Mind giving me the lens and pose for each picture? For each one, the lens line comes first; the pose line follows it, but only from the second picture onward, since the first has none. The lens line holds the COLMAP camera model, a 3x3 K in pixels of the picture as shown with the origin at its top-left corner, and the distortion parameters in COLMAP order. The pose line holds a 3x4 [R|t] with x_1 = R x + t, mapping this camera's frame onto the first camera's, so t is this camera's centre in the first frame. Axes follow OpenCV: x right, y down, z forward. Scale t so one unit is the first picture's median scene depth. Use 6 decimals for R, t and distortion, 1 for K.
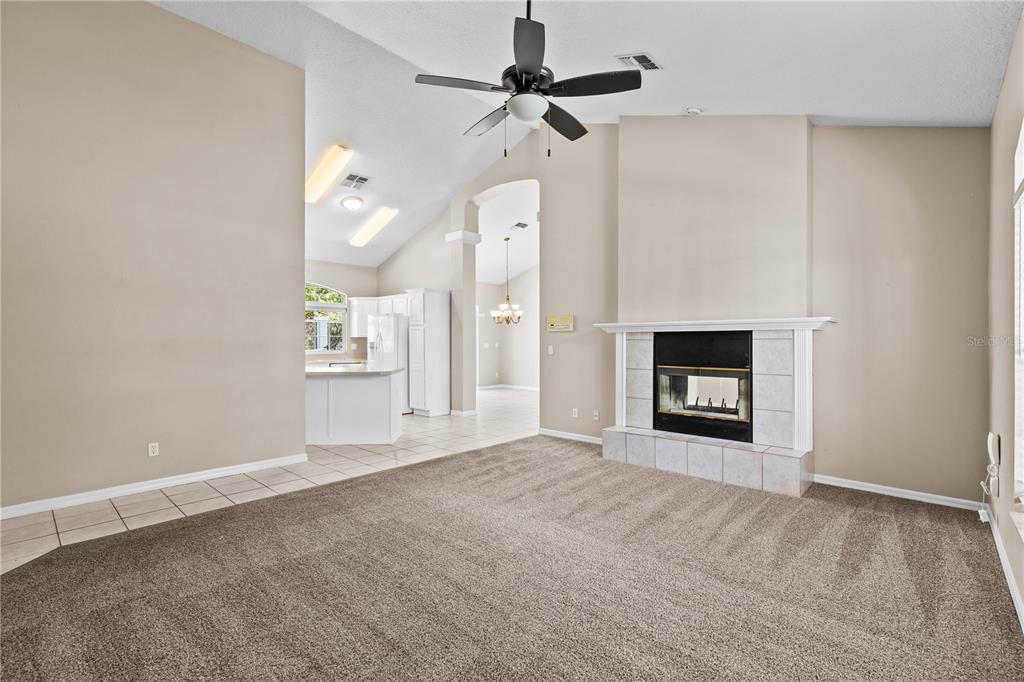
lens RADIAL K [[463.8, 0, 518.3], [0, 463.8, 341.5], [0, 0, 1]] dist [0.010392, -0.000052]
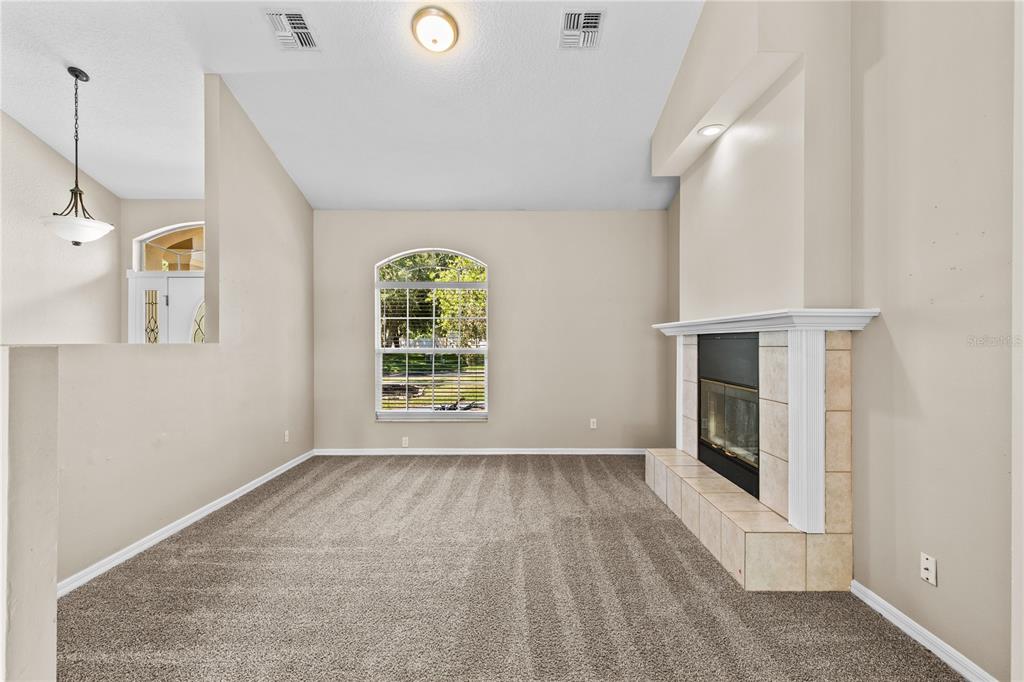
lens RADIAL K [[463.8, 0, 515.4], [0, 463.8, 342.9], [0, 0, 1]] dist [0.010392, -0.000052]
pose [[0.680650, 0.006906, -0.732576, 0.666505], [-0.002094, 0.999970, 0.007480, -0.011527], [0.732606, -0.003557, 0.680644, 0.255037]]
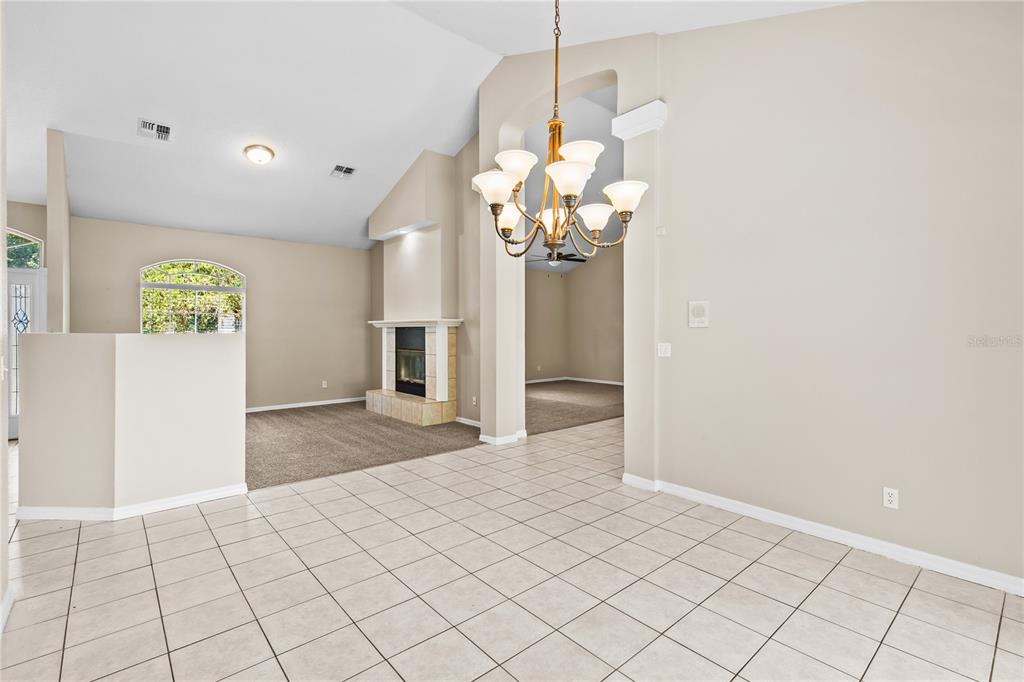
lens RADIAL K [[463.8, 0, 515.8], [0, 463.8, 330.2], [0, 0, 1]] dist [0.010392, -0.000052]
pose [[0.993766, 0.001339, -0.111481, 0.872247], [-0.001314, 0.999999, 0.000291, -0.011874], [0.111482, -0.000143, 0.993766, -0.478585]]
